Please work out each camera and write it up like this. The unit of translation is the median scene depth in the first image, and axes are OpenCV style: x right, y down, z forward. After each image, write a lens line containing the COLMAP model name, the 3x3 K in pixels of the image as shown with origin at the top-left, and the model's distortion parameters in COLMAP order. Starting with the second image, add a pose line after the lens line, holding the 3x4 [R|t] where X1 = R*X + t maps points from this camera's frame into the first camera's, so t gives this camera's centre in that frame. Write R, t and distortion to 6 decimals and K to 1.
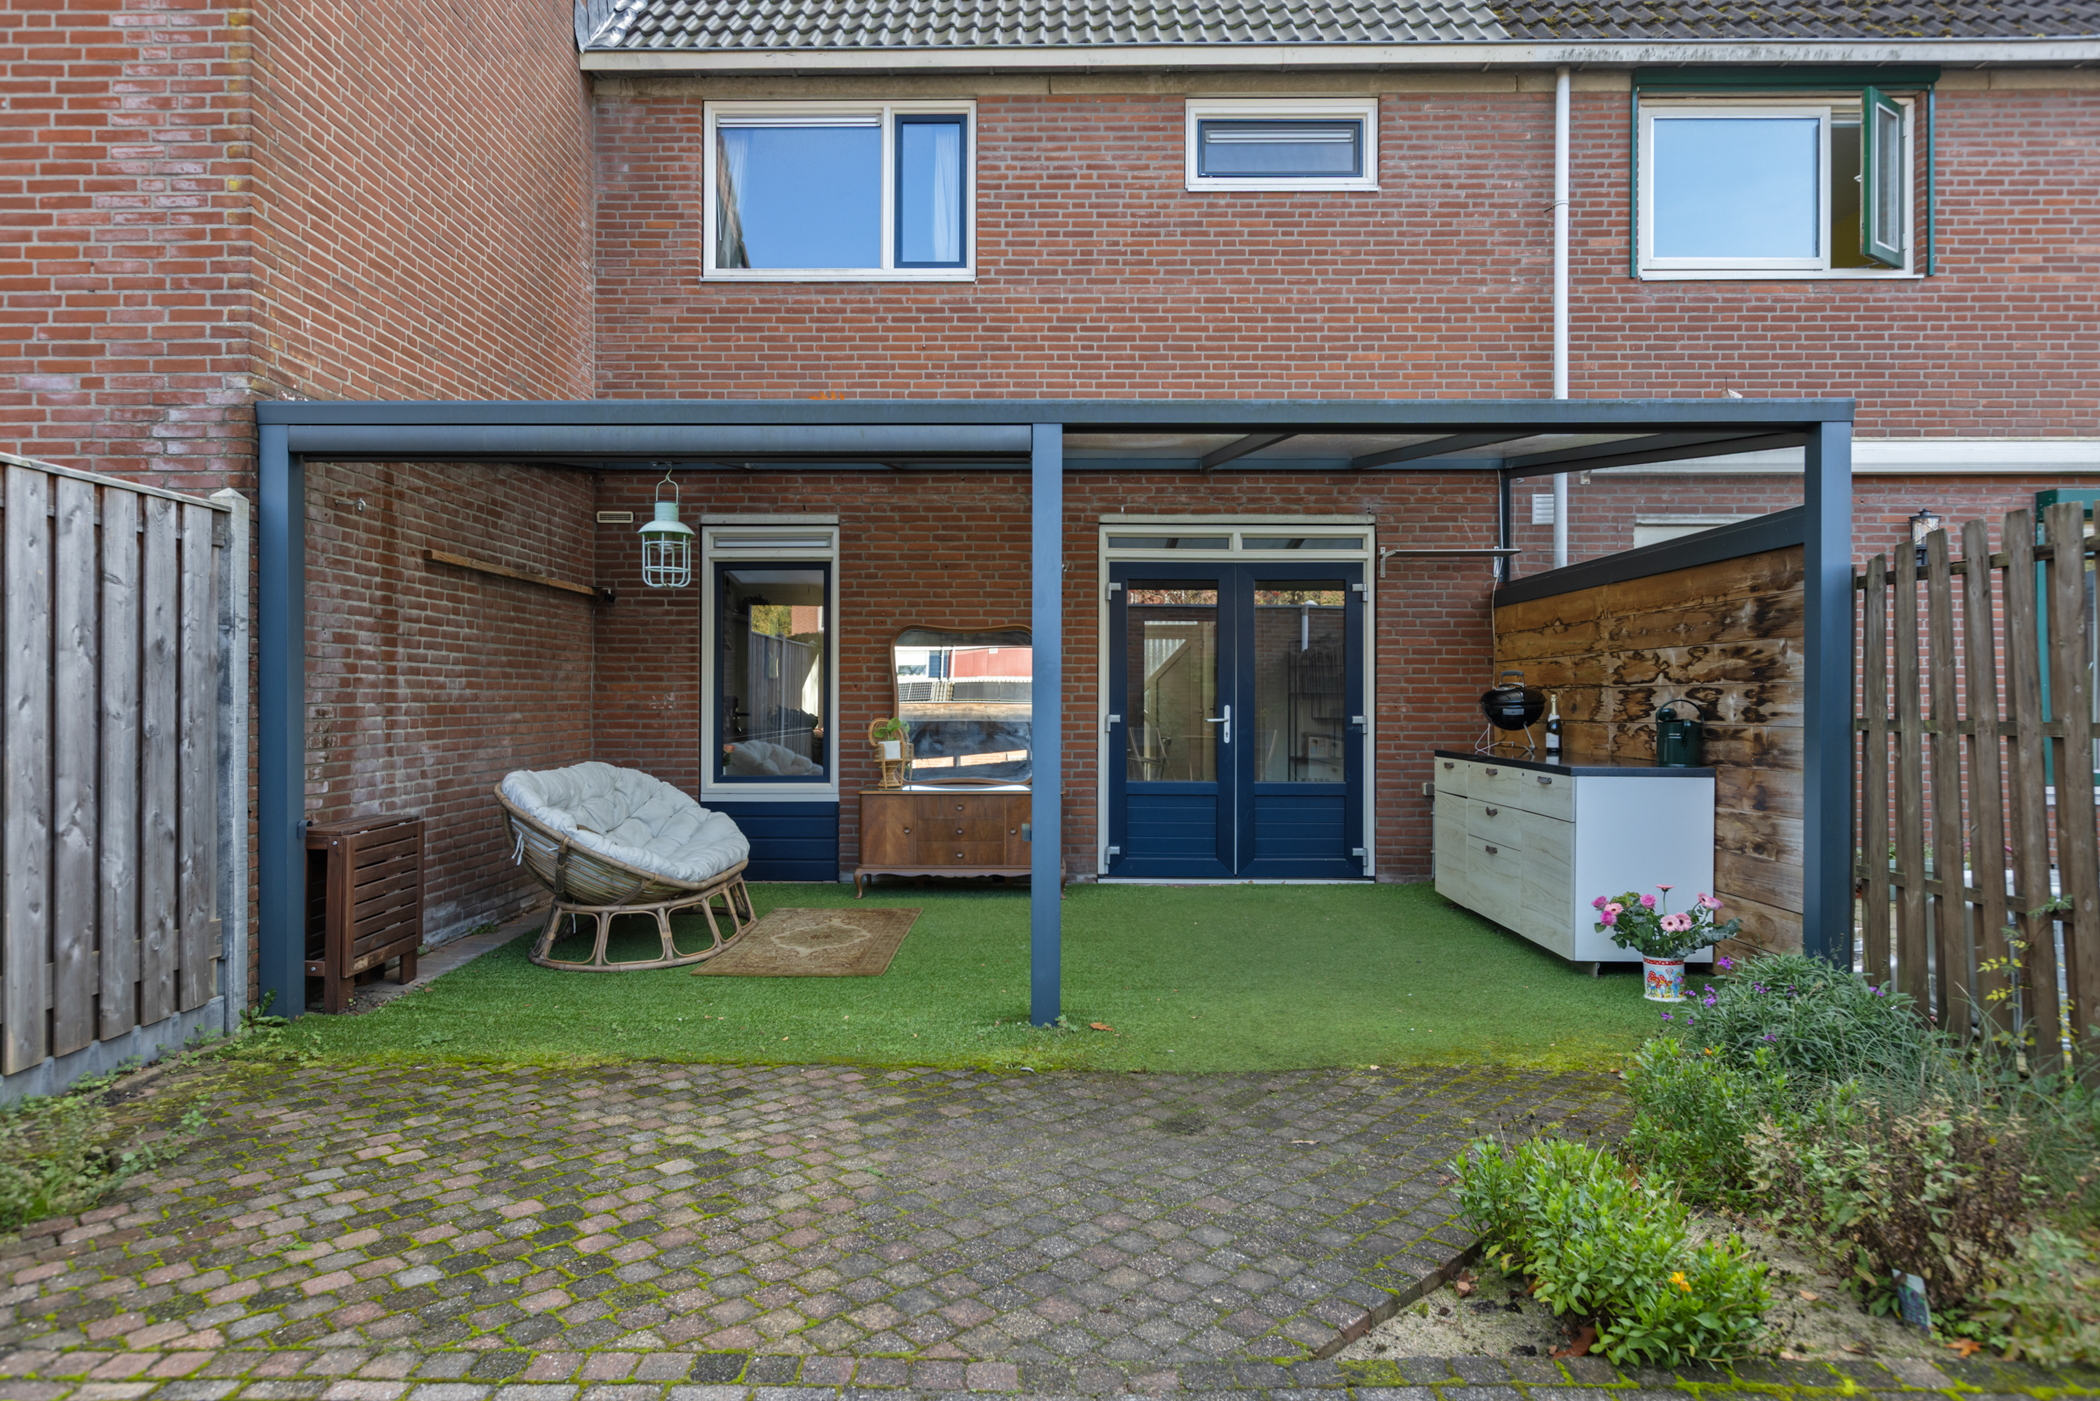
lens RADIAL K [[1264.7, 0, 1035.3], [0, 1264.7, 697.8], [0, 0, 1]] dist [0.001392, -0.000785]
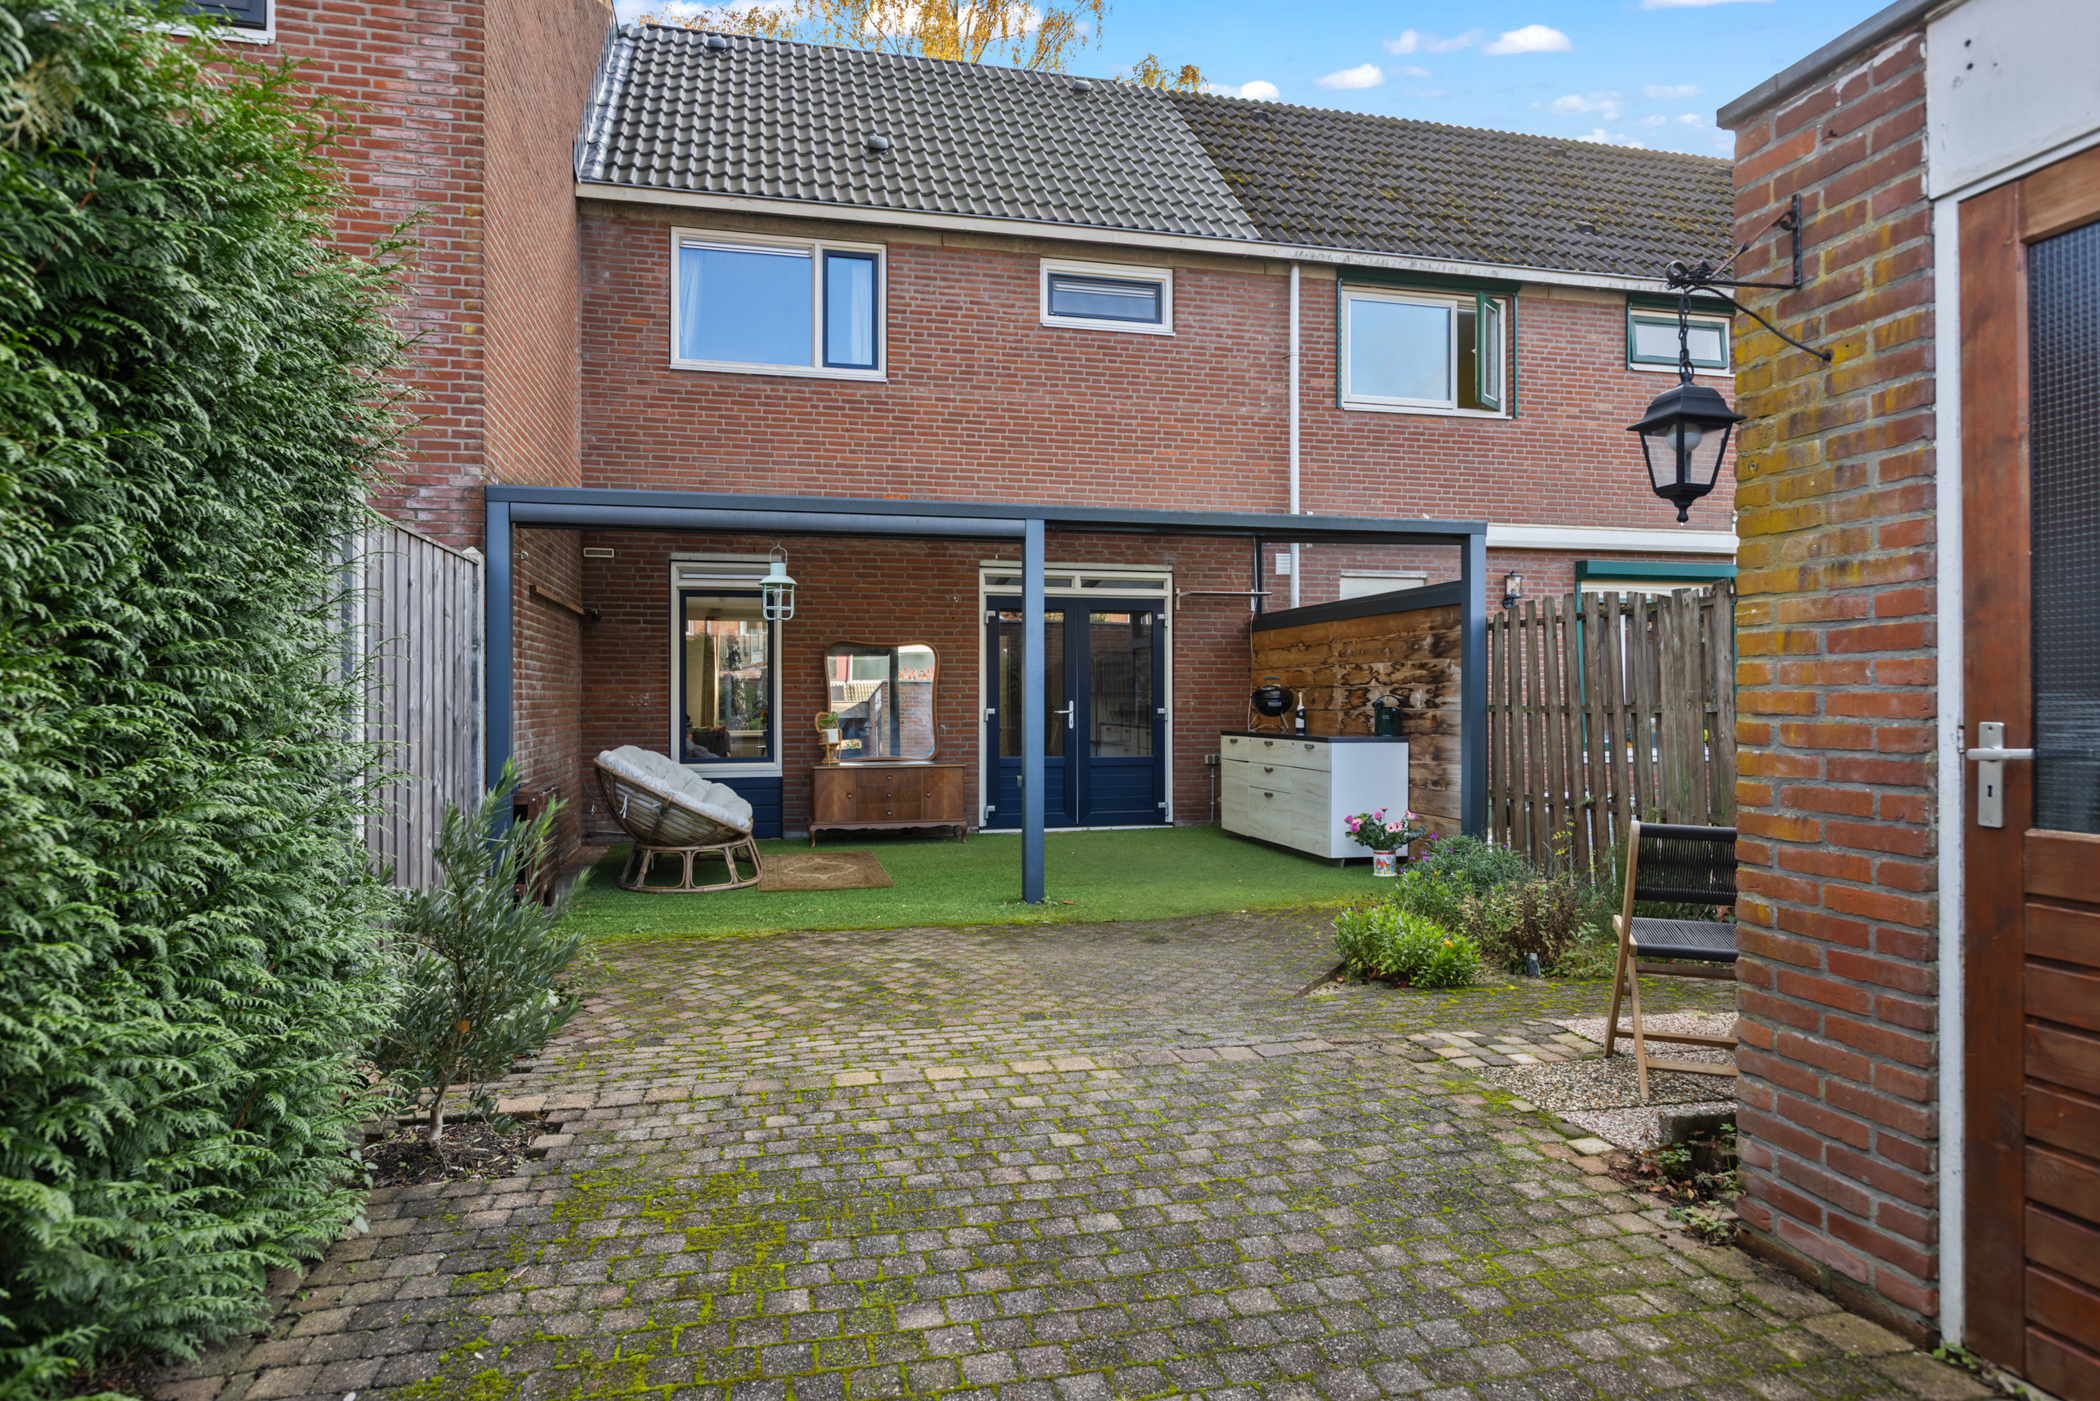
lens RADIAL K [[1190.7, 0, 1035.9], [0, 1190.7, 698.4], [0, 0, 1]] dist [-0.004554, 0.000351]
pose [[0.970169, -0.003399, 0.242407, -0.203468], [0.003448, 0.999994, 0.000219, 0.002658], [-0.242407, 0.000623, 0.970175, -0.252165]]
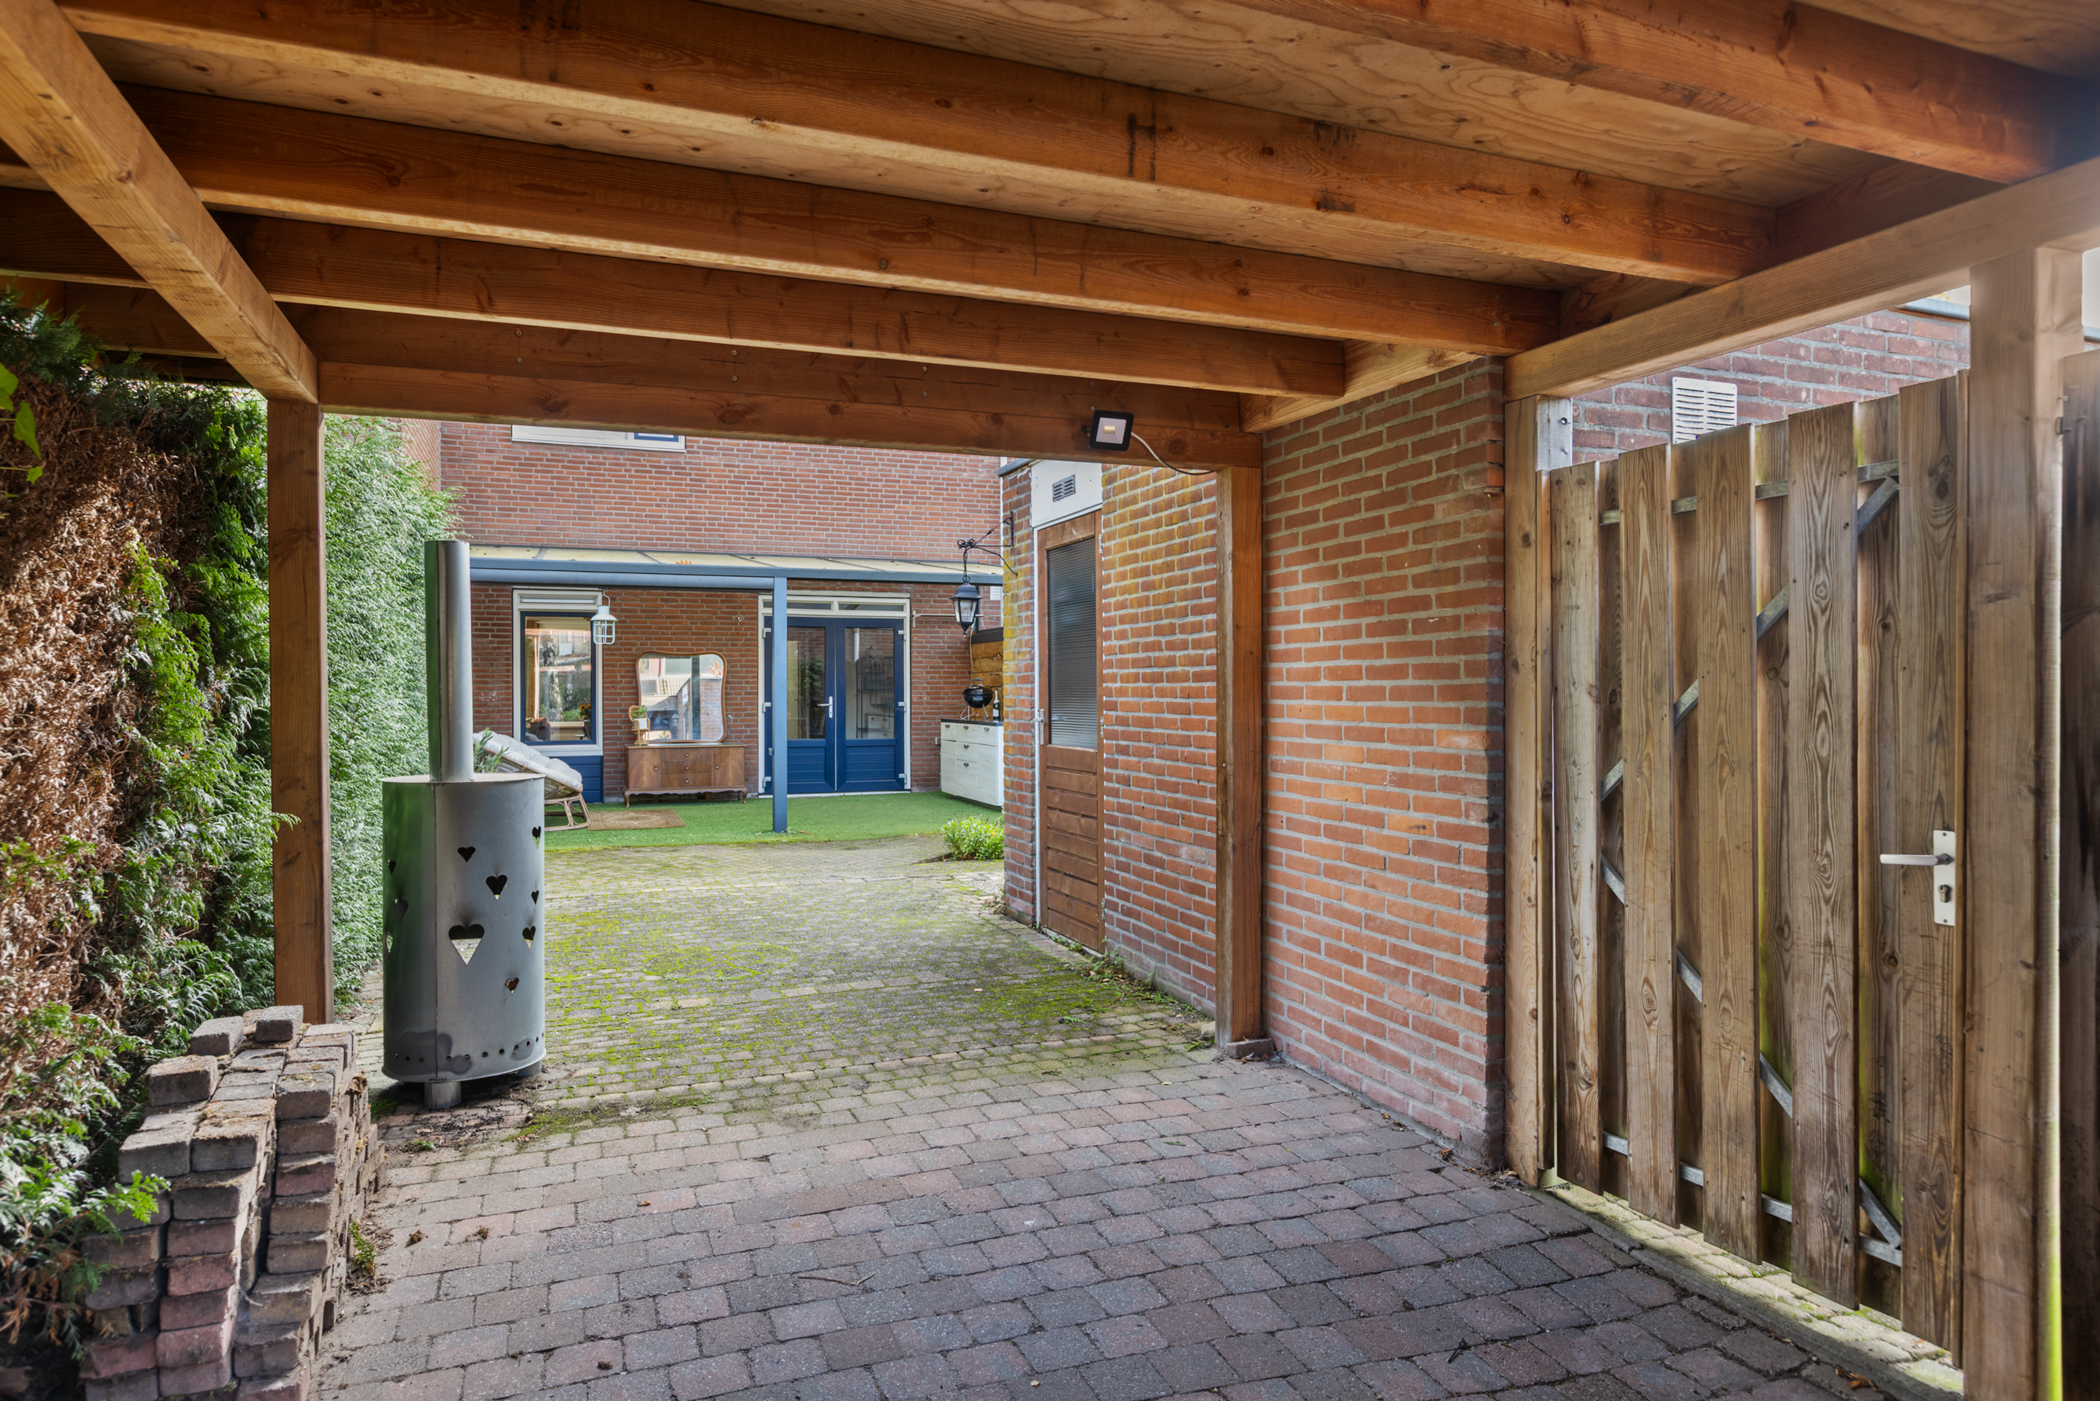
lens RADIAL K [[1264.7, 0, 1035.3], [0, 1264.7, 697.8], [0, 0, 1]] dist [0.001392, -0.000785]
pose [[0.930786, -0.006146, 0.365512, -0.240091], [0.003810, 0.999967, 0.007113, -0.004350], [-0.365544, -0.005228, 0.930780, -0.797330]]
